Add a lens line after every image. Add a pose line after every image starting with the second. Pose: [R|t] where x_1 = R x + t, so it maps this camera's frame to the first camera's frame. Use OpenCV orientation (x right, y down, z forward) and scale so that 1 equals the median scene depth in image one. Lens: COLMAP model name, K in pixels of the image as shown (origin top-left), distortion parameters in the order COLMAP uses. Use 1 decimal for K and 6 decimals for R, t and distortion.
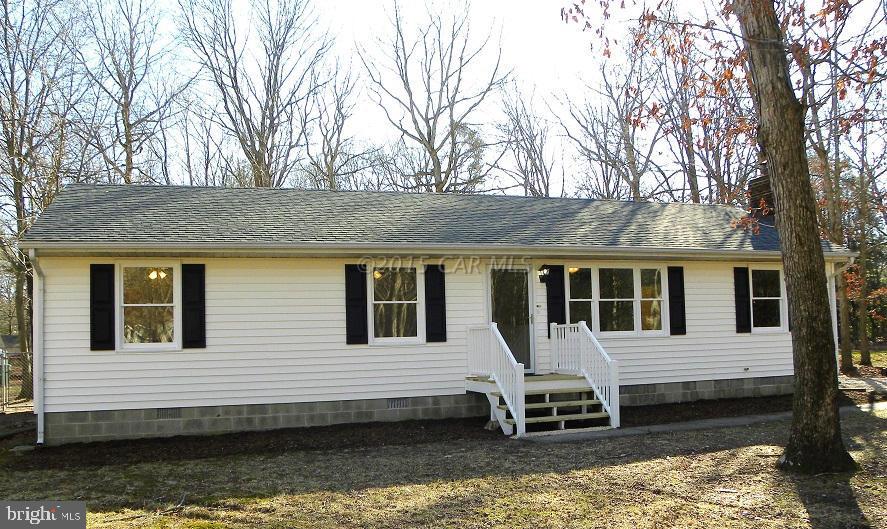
lens RADIAL K [[917.0, 0, 443.5], [0, 917.0, 264.5], [0, 0, 1]] dist [-0.100924, -0.003496]
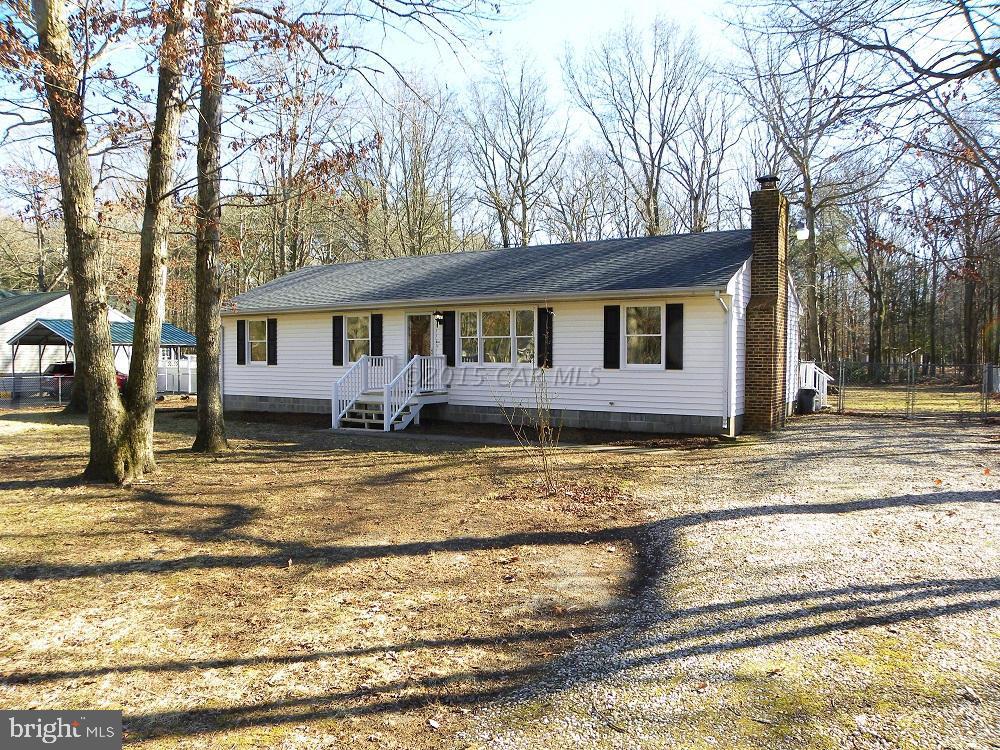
lens RADIAL K [[764.6, 0, 497.3], [0, 764.6, 381.0], [0, 0, 1]] dist [-0.149191, 0.086938]
pose [[0.583222, 0.049233, -0.810820, 1.022004], [0.041107, 0.995094, 0.089990, 0.005161], [0.811272, -0.085814, 0.578337, 0.403097]]
